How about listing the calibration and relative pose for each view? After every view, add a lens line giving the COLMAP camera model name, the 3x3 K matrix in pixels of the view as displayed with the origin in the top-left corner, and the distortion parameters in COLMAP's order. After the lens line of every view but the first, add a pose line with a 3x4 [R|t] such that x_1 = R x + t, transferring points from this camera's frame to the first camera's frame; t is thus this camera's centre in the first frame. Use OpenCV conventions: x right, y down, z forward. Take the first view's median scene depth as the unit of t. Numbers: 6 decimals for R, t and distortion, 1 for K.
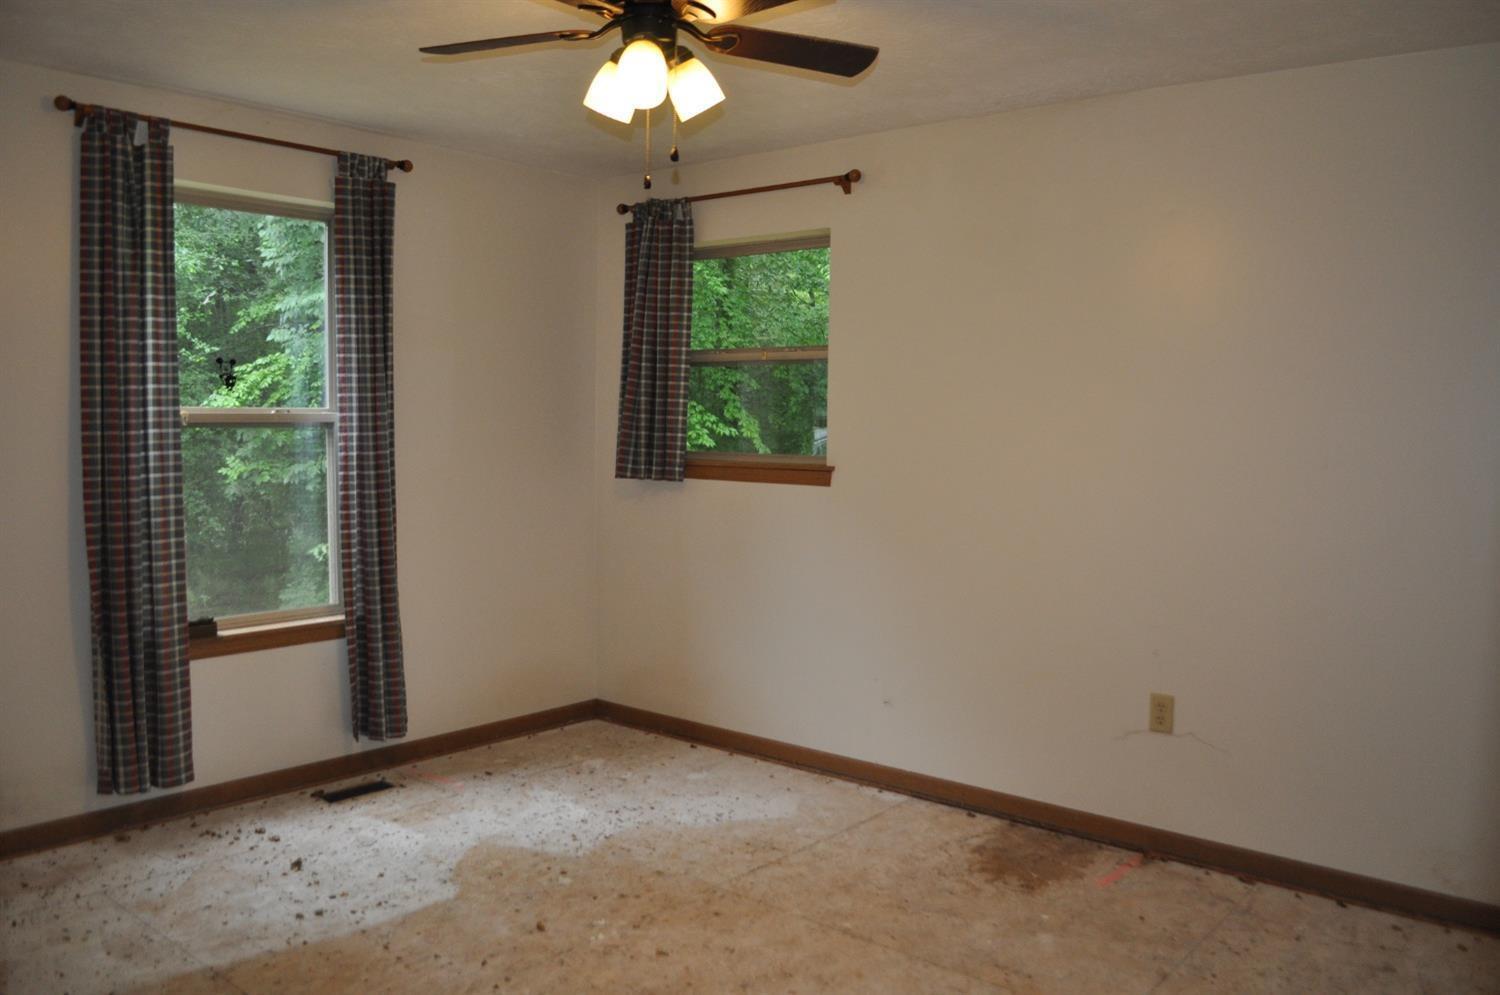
lens RADIAL K [[1203.7, 0, 772.9], [0, 1203.7, 500.8], [0, 0, 1]] dist [-0.081080, 0.009454]
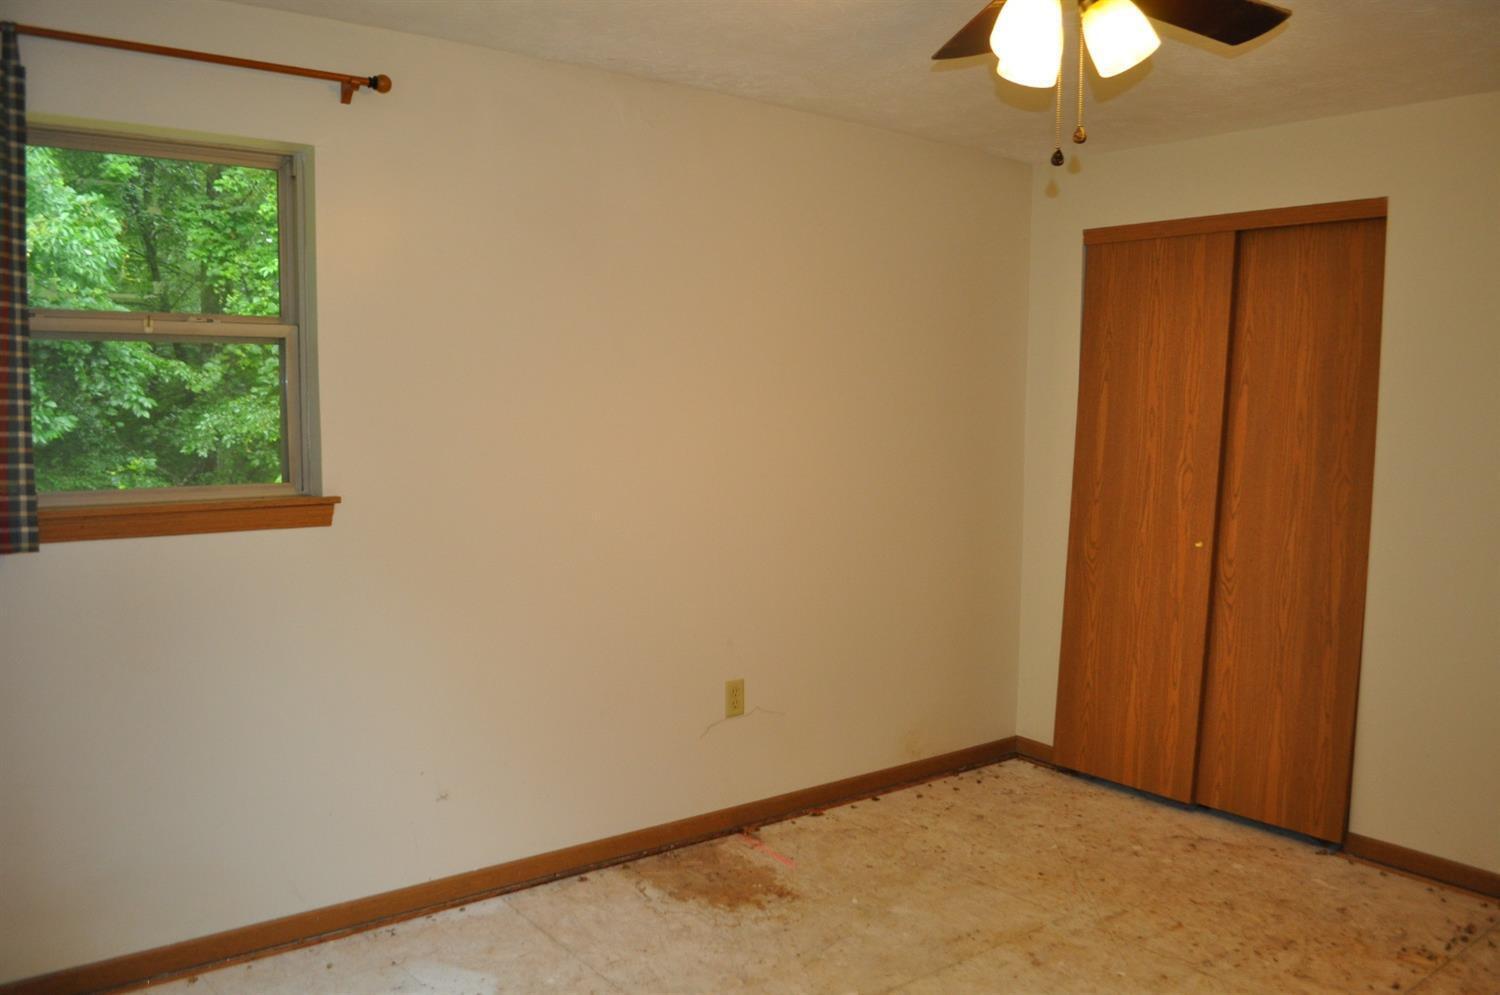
lens RADIAL K [[1203.7, 0, 772.9], [0, 1203.7, 500.8], [0, 0, 1]] dist [-0.081080, 0.009454]
pose [[0.198006, -0.097868, 0.975303, -0.673110], [0.057581, 0.994446, 0.088099, -0.085101], [-0.978508, 0.038715, 0.202541, 0.730177]]
